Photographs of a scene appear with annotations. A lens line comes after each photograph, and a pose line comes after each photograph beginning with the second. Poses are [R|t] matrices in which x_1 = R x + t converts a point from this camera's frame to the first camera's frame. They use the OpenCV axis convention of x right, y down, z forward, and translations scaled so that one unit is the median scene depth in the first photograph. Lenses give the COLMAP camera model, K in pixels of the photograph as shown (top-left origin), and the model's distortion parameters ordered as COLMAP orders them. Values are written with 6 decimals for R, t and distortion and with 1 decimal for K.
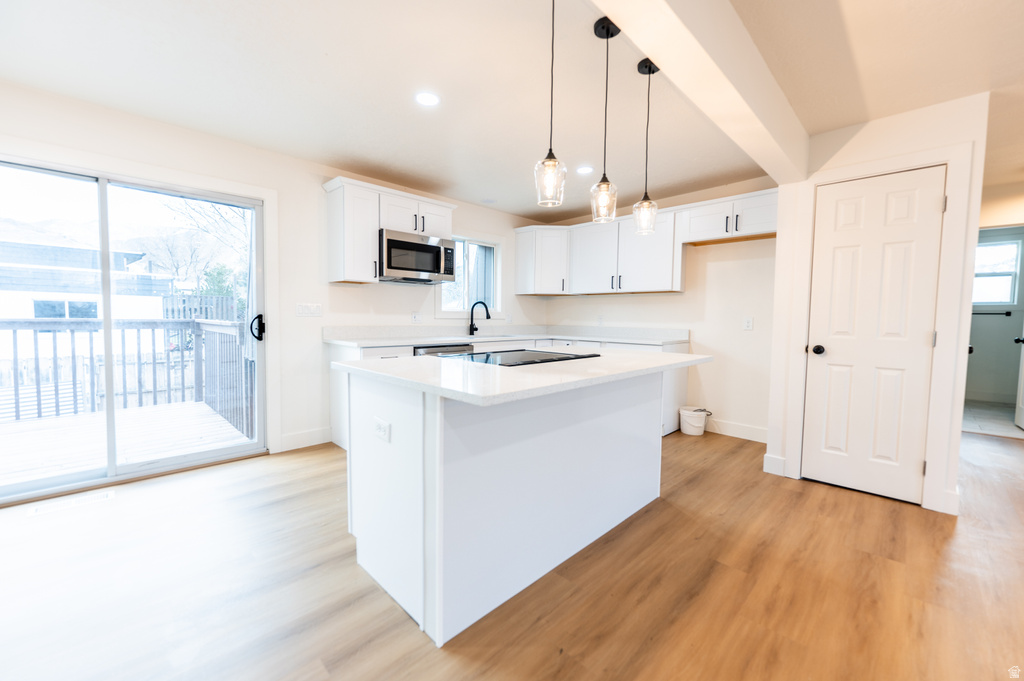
lens RADIAL K [[405.8, 0, 512.0], [0, 405.8, 340.5], [0, 0, 1]] dist [-0.000542, -0.000131]
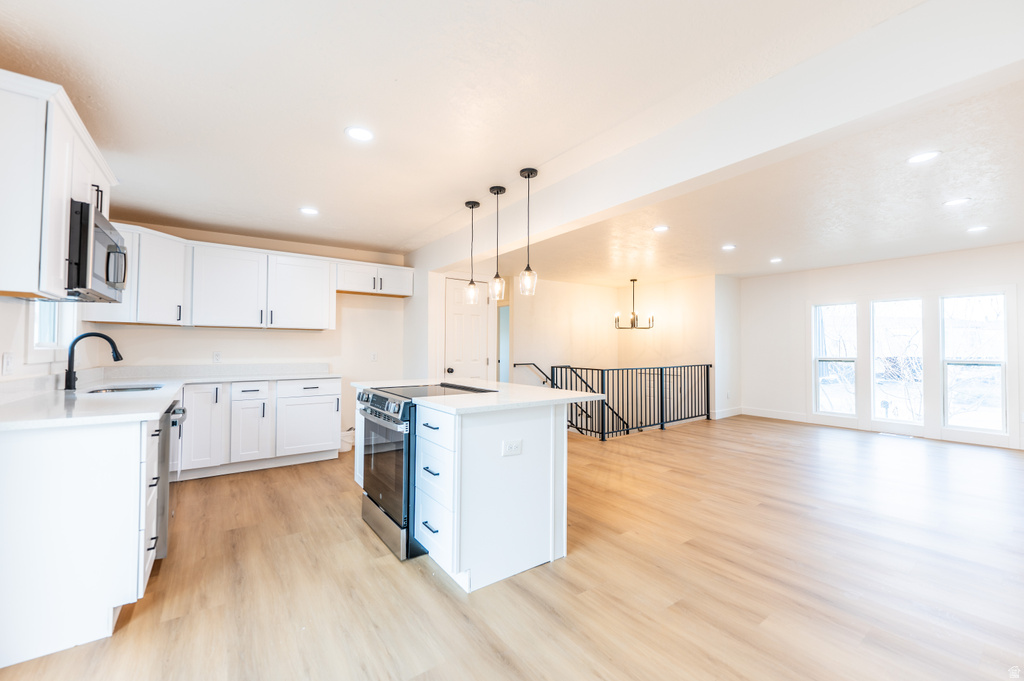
lens RADIAL K [[405.8, 0, 512.0], [0, 405.8, 340.5], [0, 0, 1]] dist [-0.000542, -0.000131]
pose [[0.155589, 0.007736, 0.987792, -0.663124], [0.057533, 0.998201, -0.016880, -0.043335], [-0.986145, 0.059457, 0.154864, 0.318444]]
